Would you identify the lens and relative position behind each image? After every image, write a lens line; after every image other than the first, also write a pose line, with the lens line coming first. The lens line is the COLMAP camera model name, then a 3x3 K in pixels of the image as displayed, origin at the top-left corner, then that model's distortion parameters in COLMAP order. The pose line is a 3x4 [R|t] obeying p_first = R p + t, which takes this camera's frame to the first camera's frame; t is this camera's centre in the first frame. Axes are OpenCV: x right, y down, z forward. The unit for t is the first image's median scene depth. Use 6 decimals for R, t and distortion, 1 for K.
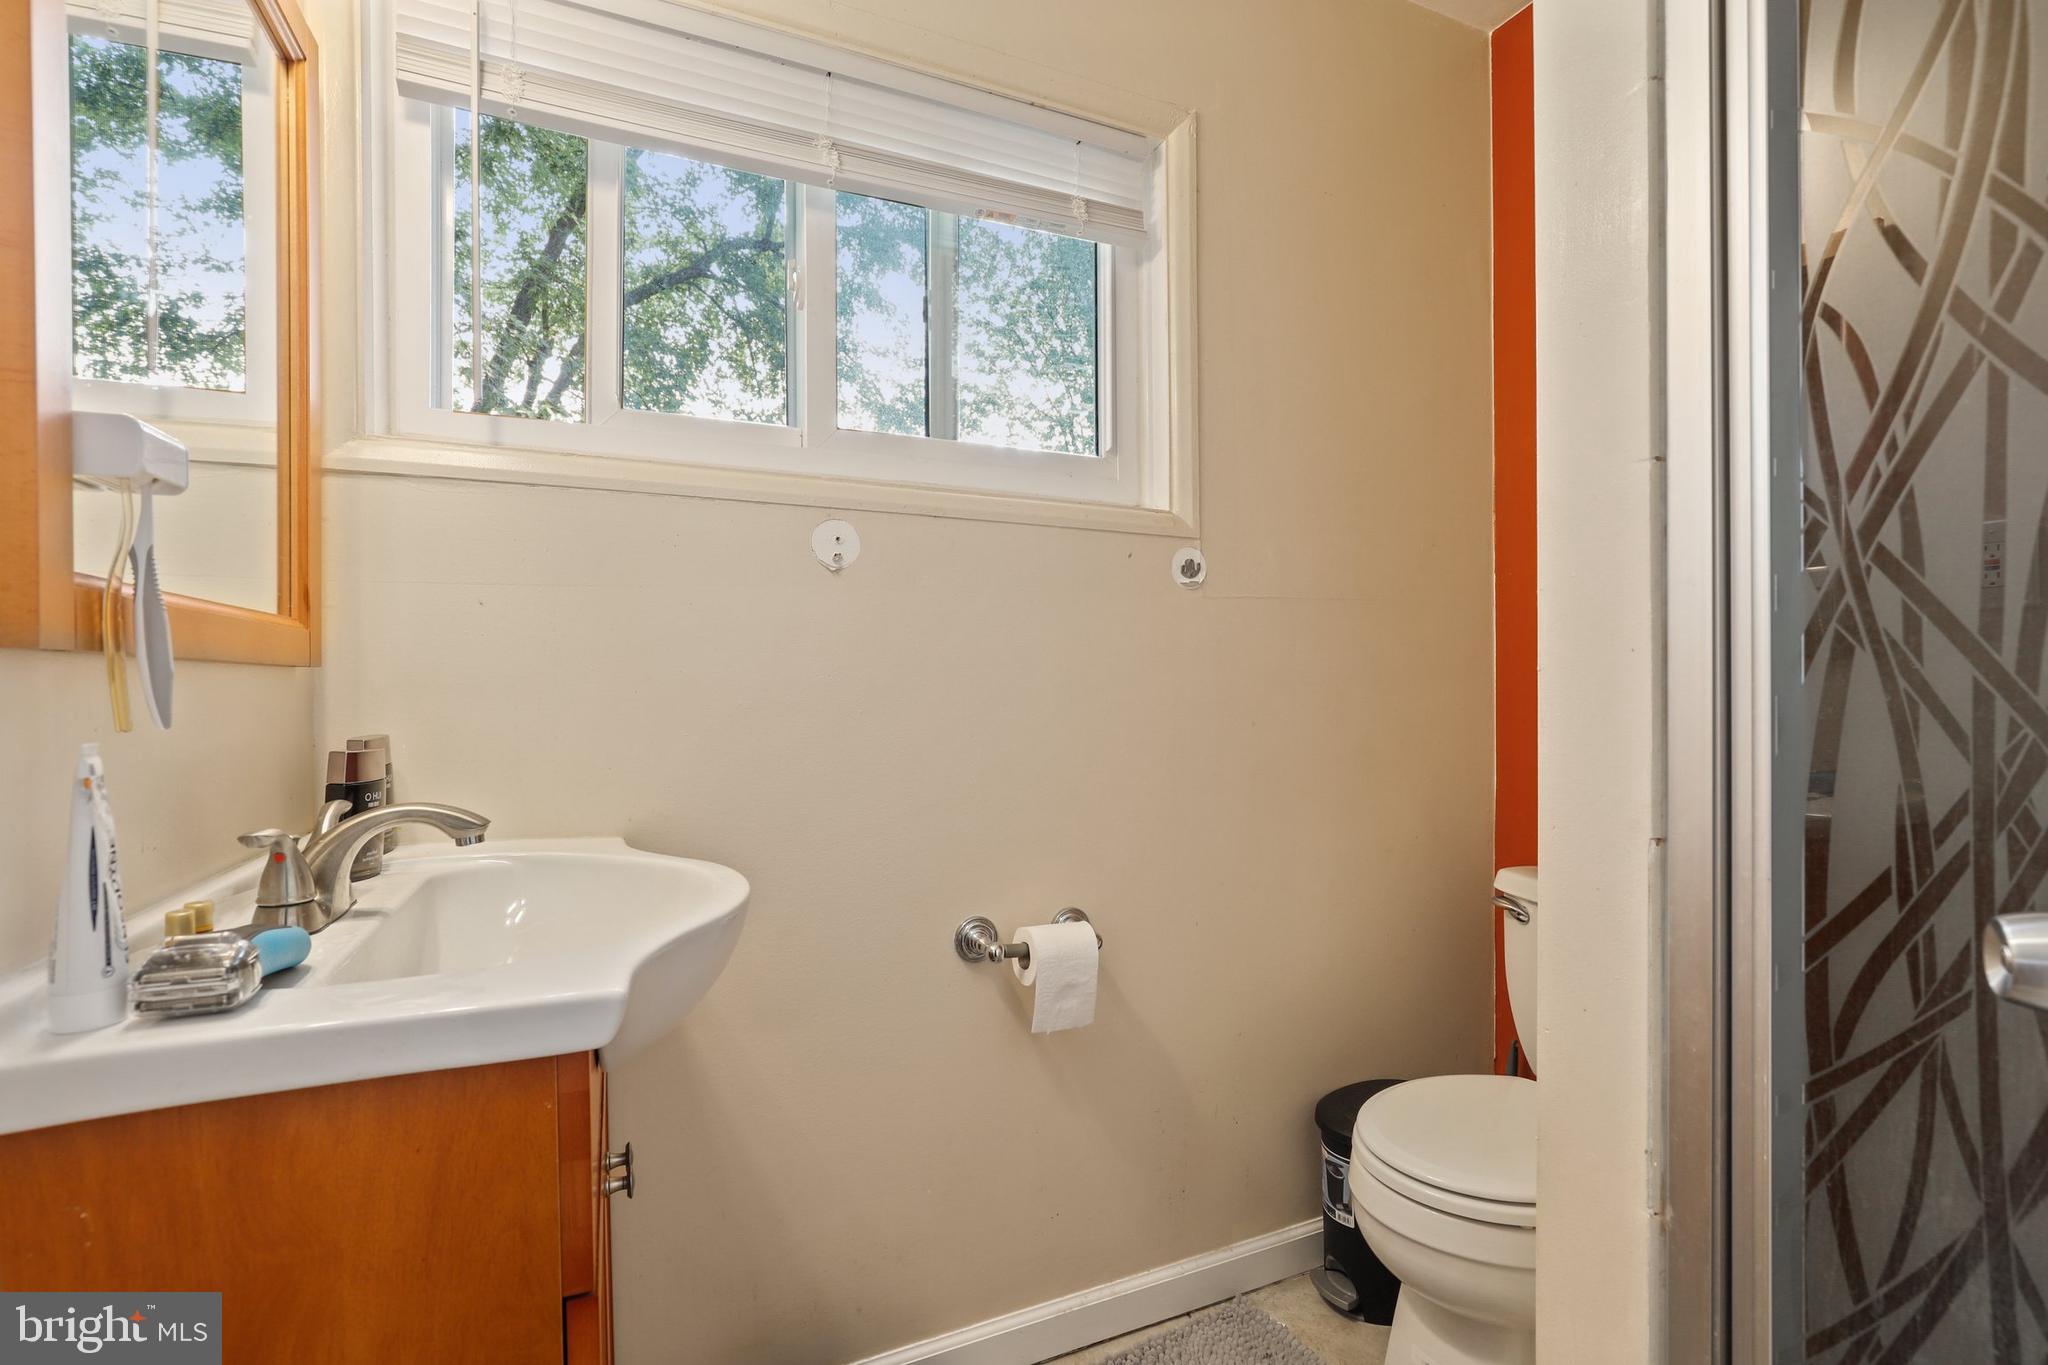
lens RADIAL K [[943.5, 0, 1031.6], [0, 943.5, 683.6], [0, 0, 1]] dist [-0.022405, 0.007527]
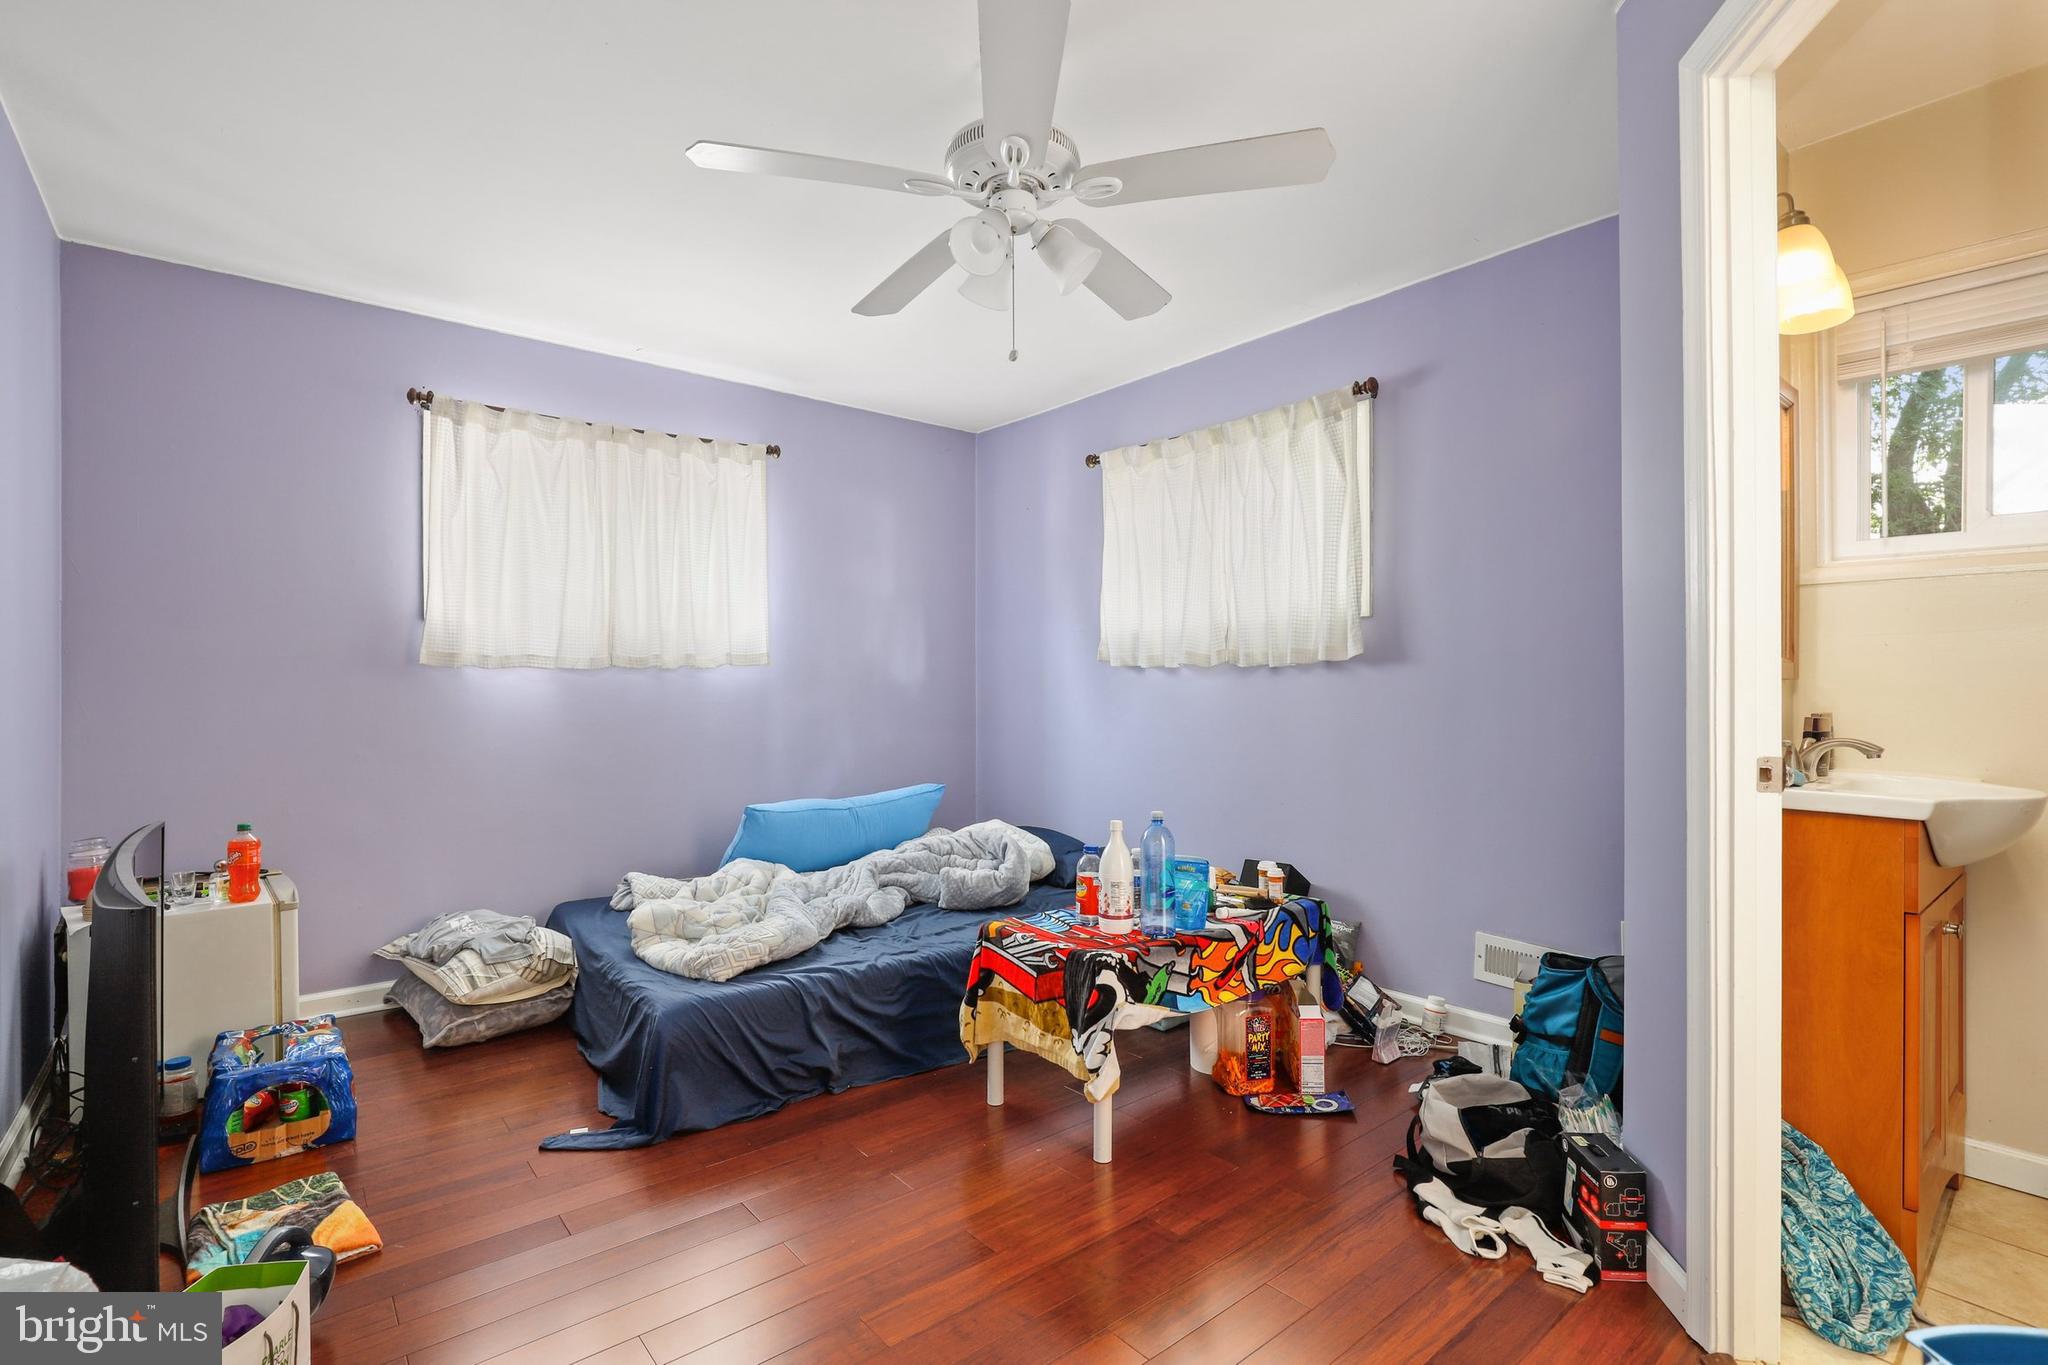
lens RADIAL K [[943.5, 0, 1030.6], [0, 943.5, 683.8], [0, 0, 1]] dist [-0.022405, 0.007527]
pose [[0.264413, 0.000542, -0.964410, 0.901840], [-0.006759, 0.999976, -0.001291, 0.009120], [0.964386, 0.006860, 0.264410, -1.364115]]
